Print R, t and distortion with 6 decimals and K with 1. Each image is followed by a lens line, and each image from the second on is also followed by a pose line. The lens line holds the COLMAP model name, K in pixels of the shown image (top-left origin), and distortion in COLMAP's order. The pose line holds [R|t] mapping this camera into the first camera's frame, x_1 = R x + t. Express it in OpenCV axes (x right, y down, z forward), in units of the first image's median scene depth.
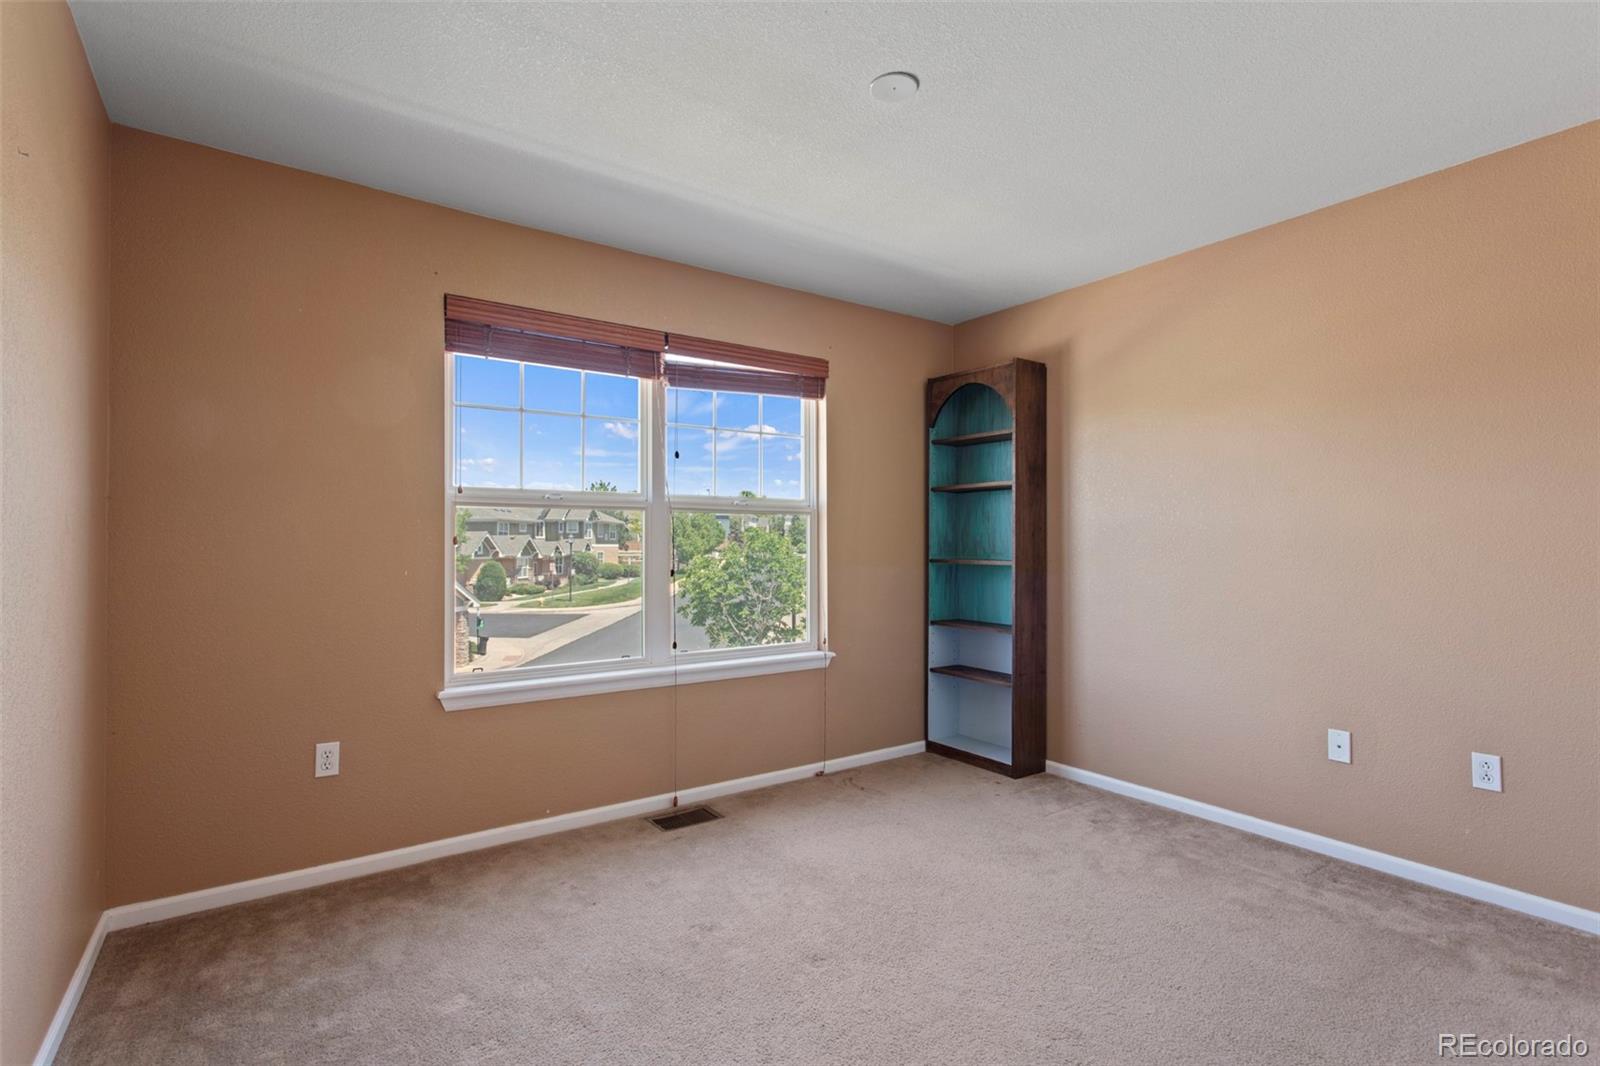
lens RADIAL K [[762.0, 0, 800.6], [0, 762.0, 535.2], [0, 0, 1]] dist [0.004190, -0.000152]
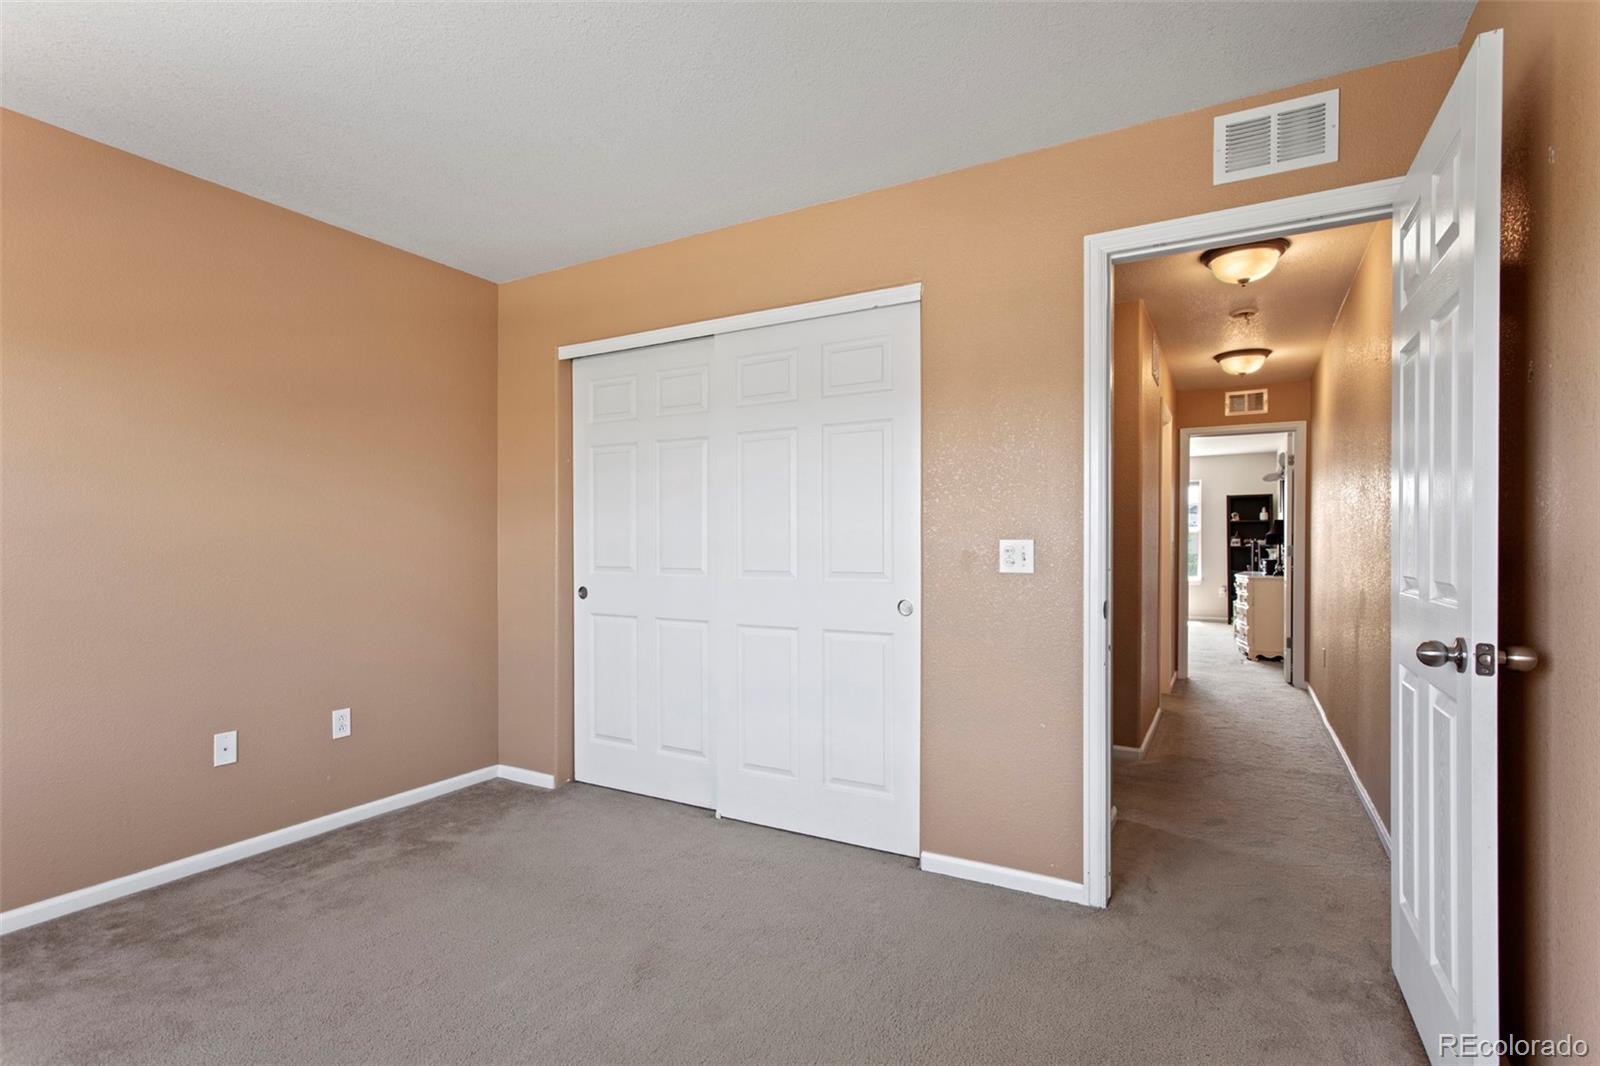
lens RADIAL K [[762.0, 0, 800.8], [0, 762.0, 545.0], [0, 0, 1]] dist [0.004190, -0.000152]
pose [[-0.433662, 0.001927, 0.901074, -0.536799], [-0.005427, 0.999974, -0.004750, 0.022896], [-0.901059, -0.006950, -0.433640, 0.855822]]
